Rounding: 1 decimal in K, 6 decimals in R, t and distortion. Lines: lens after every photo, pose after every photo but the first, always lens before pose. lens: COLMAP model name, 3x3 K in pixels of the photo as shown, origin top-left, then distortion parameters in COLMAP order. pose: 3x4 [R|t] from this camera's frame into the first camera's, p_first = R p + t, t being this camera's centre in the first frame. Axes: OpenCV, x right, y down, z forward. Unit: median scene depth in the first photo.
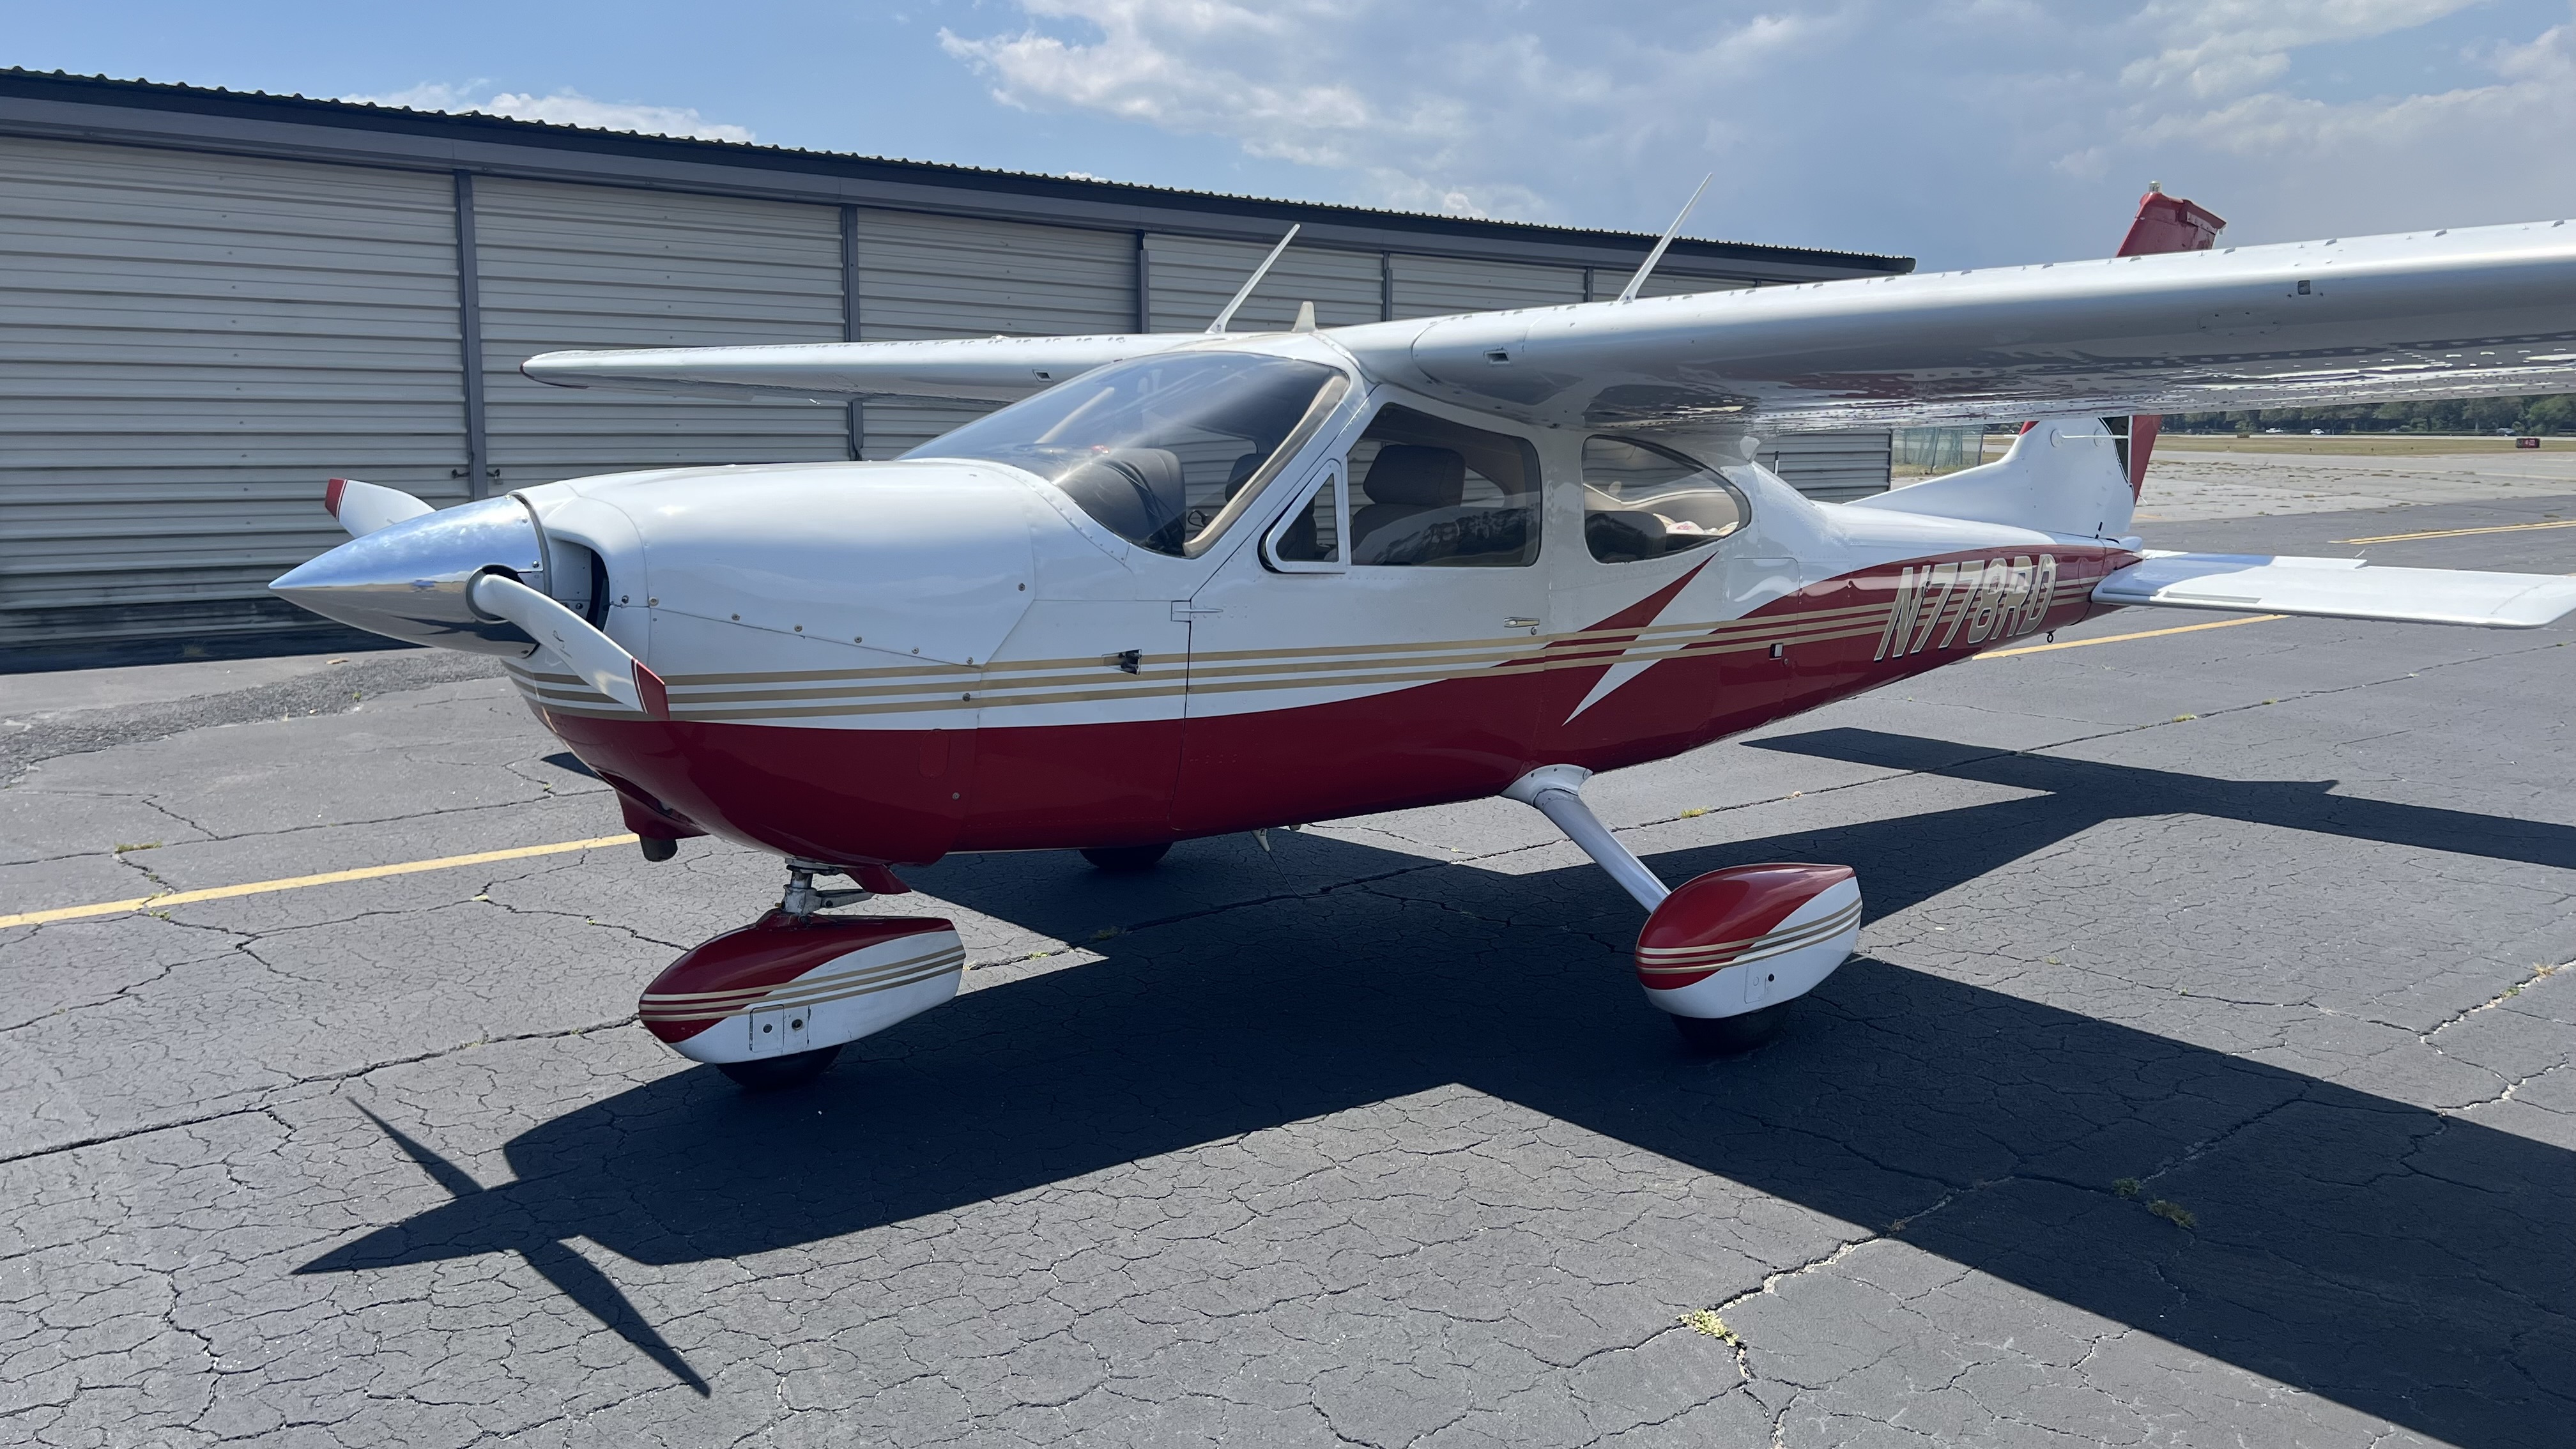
lens RADIAL K [[1892.8, 0, 1254.8], [0, 1892.8, 712.6], [0, 0, 1]] dist [0.107833, -0.247136]
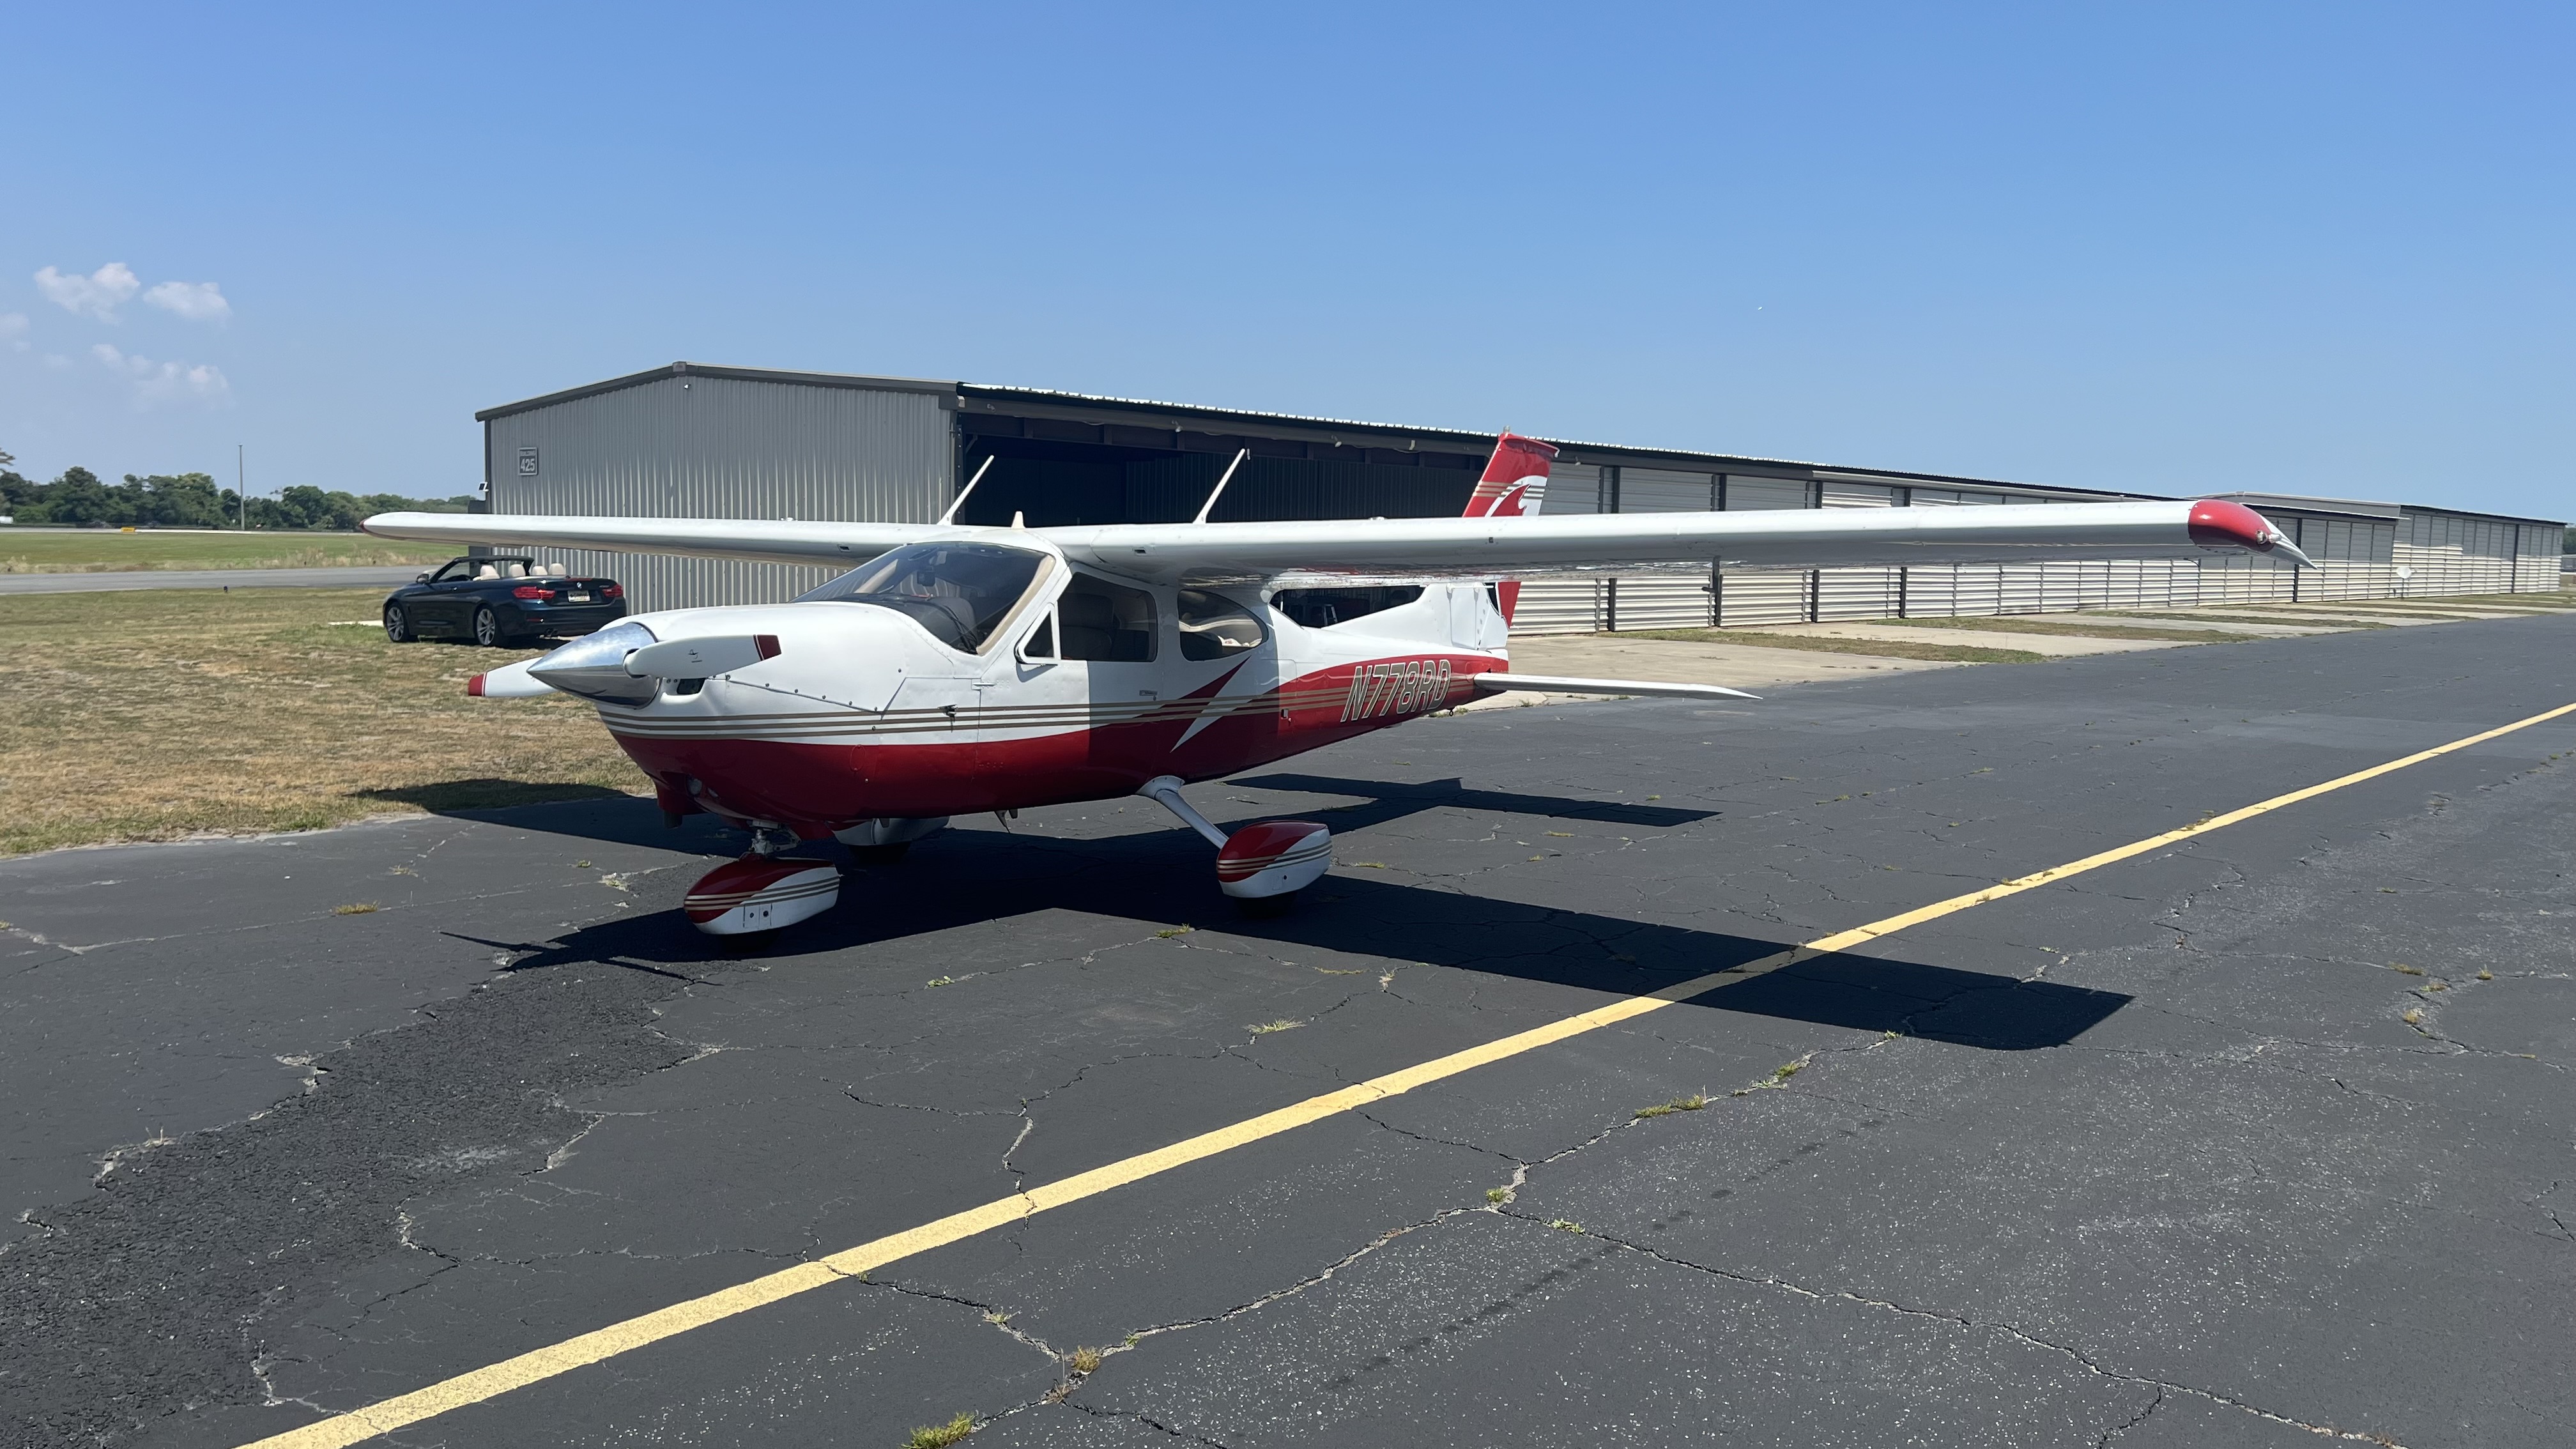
lens RADIAL K [[1892.8, 0, 1254.8], [0, 1892.8, 712.6], [0, 0, 1]] dist [0.107833, -0.247136]
pose [[0.969643, -0.010277, 0.244307, -0.195959], [0.026146, 0.997746, -0.061803, 0.082534], [-0.243122, 0.066314, 0.967726, -0.746146]]
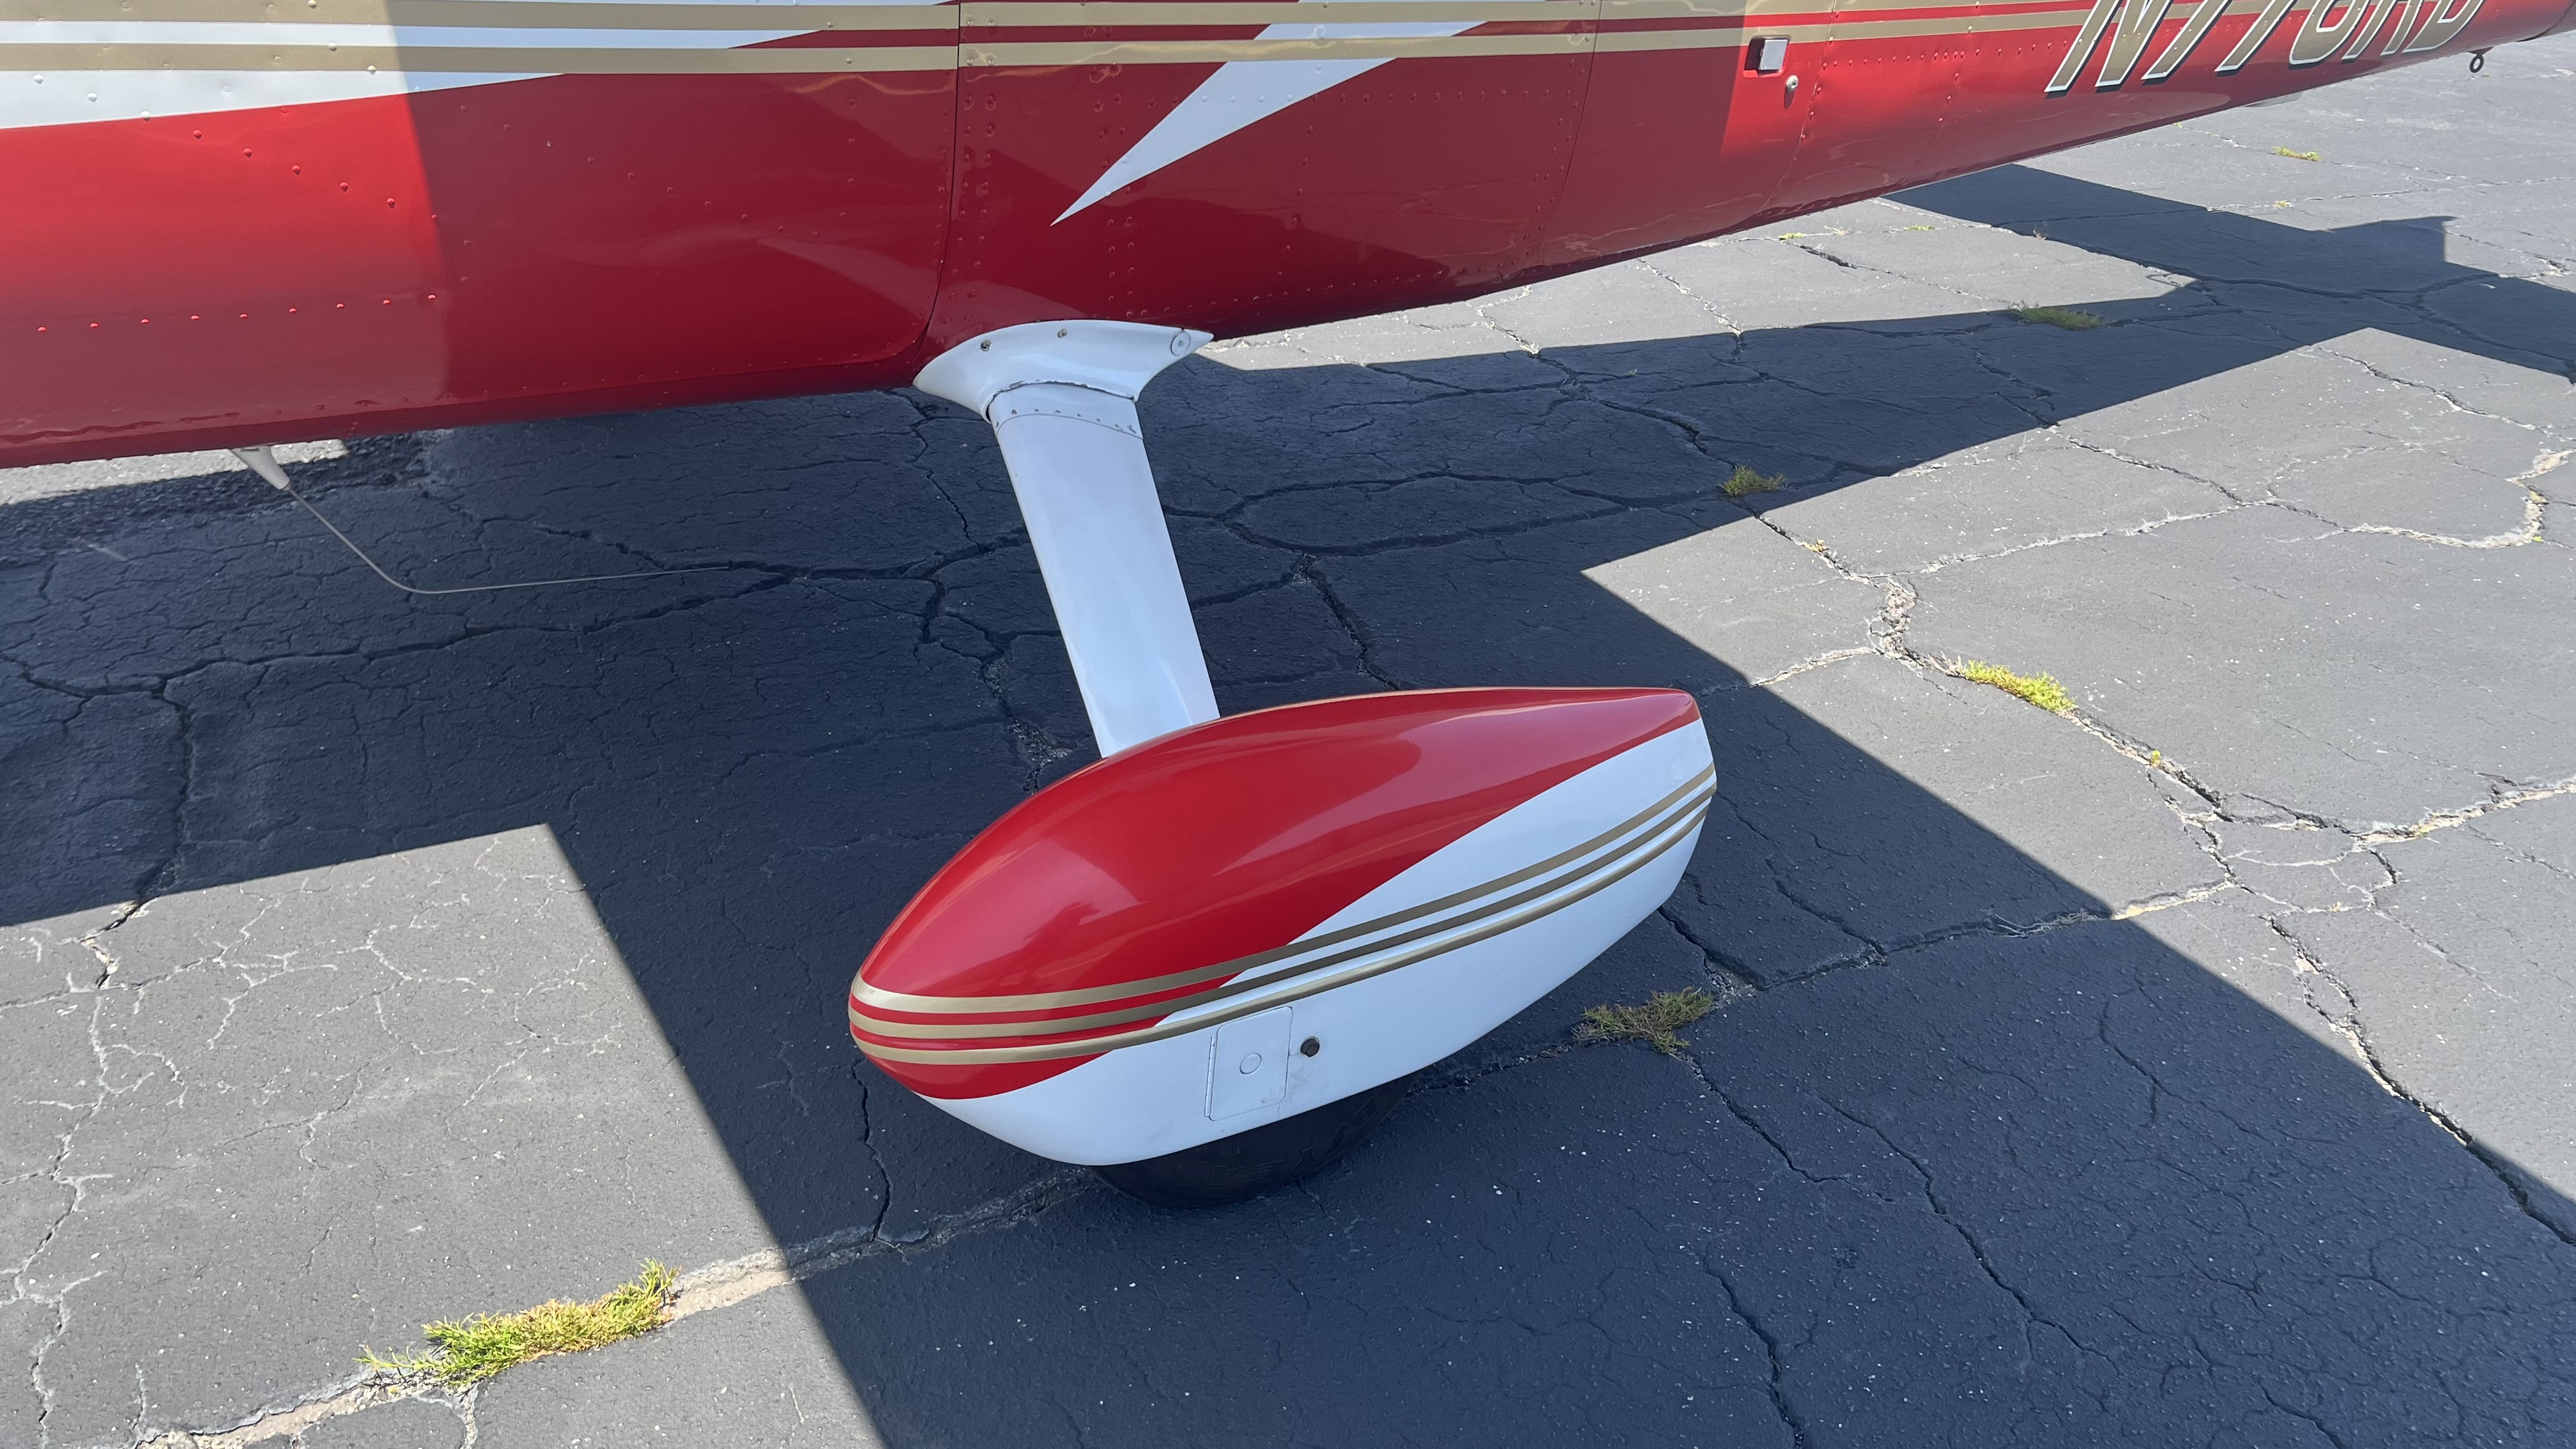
lens RADIAL K [[1969.9, 0, 1280.9], [0, 1969.9, 752.9], [0, 0, 1]] dist [0.083354, -0.123028]
pose [[0.988595, 0.102663, -0.110185, 0.268903], [-0.062372, 0.945049, 0.320923, -0.024437], [0.137078, -0.310391, 0.940674, 0.607270]]
